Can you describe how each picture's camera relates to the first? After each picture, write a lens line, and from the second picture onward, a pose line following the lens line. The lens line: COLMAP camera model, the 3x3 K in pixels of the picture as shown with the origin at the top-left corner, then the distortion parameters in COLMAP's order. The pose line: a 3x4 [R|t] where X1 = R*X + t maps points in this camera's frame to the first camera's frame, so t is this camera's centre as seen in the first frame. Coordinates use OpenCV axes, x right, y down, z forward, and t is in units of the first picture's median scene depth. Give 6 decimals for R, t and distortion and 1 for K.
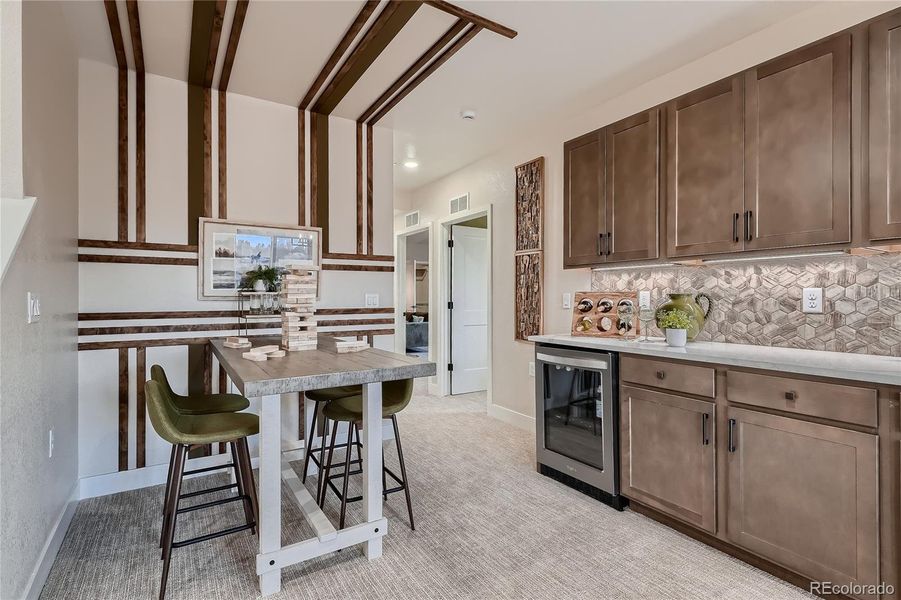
lens RADIAL K [[434.4, 0, 448.5], [0, 434.4, 296.6], [0, 0, 1]] dist [0.012441, -0.004949]
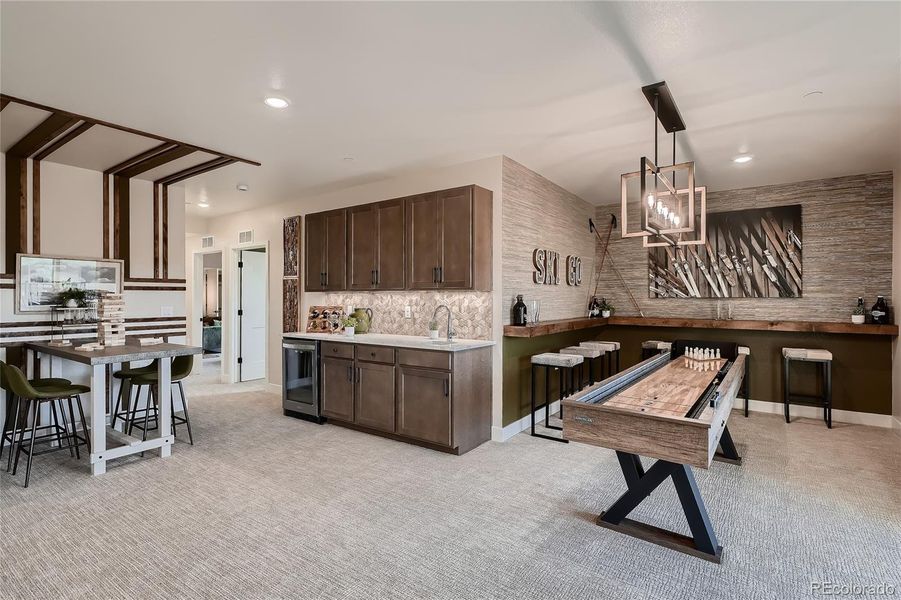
lens RADIAL K [[434.4, 0, 452.7], [0, 434.4, 298.4], [0, 0, 1]] dist [0.012441, -0.004949]
pose [[0.923736, 0.001014, 0.383028, 0.178228], [-0.002792, 0.999988, 0.004086, -0.054982], [-0.383019, -0.004843, 0.923728, -0.852126]]
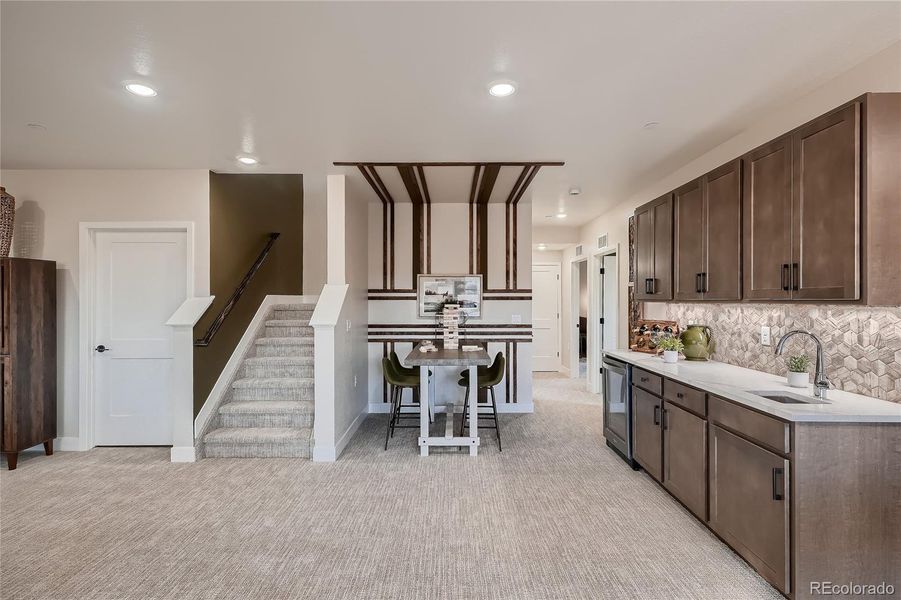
lens RADIAL K [[434.4, 0, 451.2], [0, 434.4, 298.7], [0, 0, 1]] dist [0.012441, -0.004949]
pose [[0.842882, 0.001374, -0.538097, 0.599441], [-0.000311, 0.999998, 0.002067, -0.088298], [0.538099, -0.001575, 0.842880, -0.533709]]
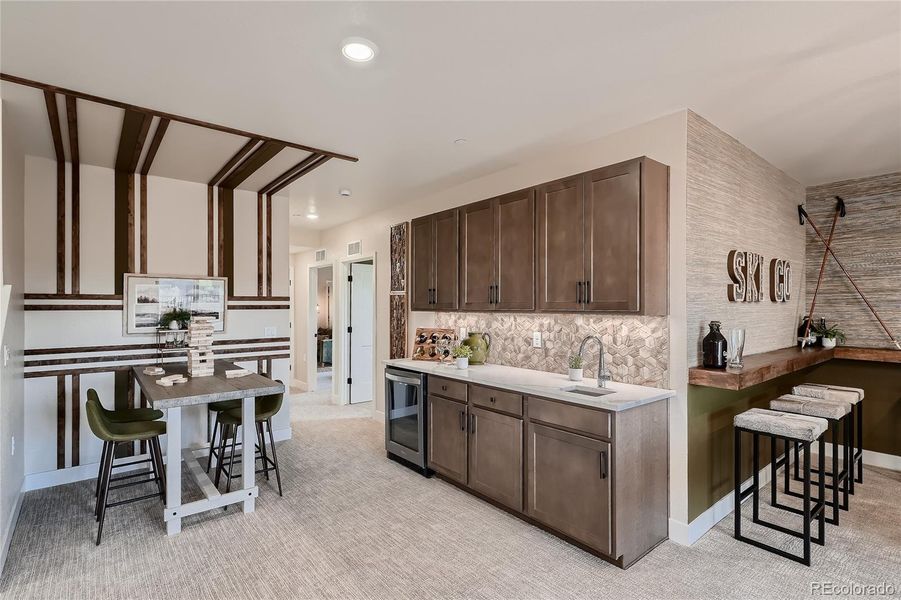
lens RADIAL K [[434.4, 0, 450.2], [0, 434.4, 304.7], [0, 0, 1]] dist [0.012441, -0.004949]
pose [[0.992154, 0.002131, 0.125007, 0.251950], [-0.002329, 0.999996, 0.001443, -0.099810], [-0.125003, -0.001723, 0.992155, -0.452434]]
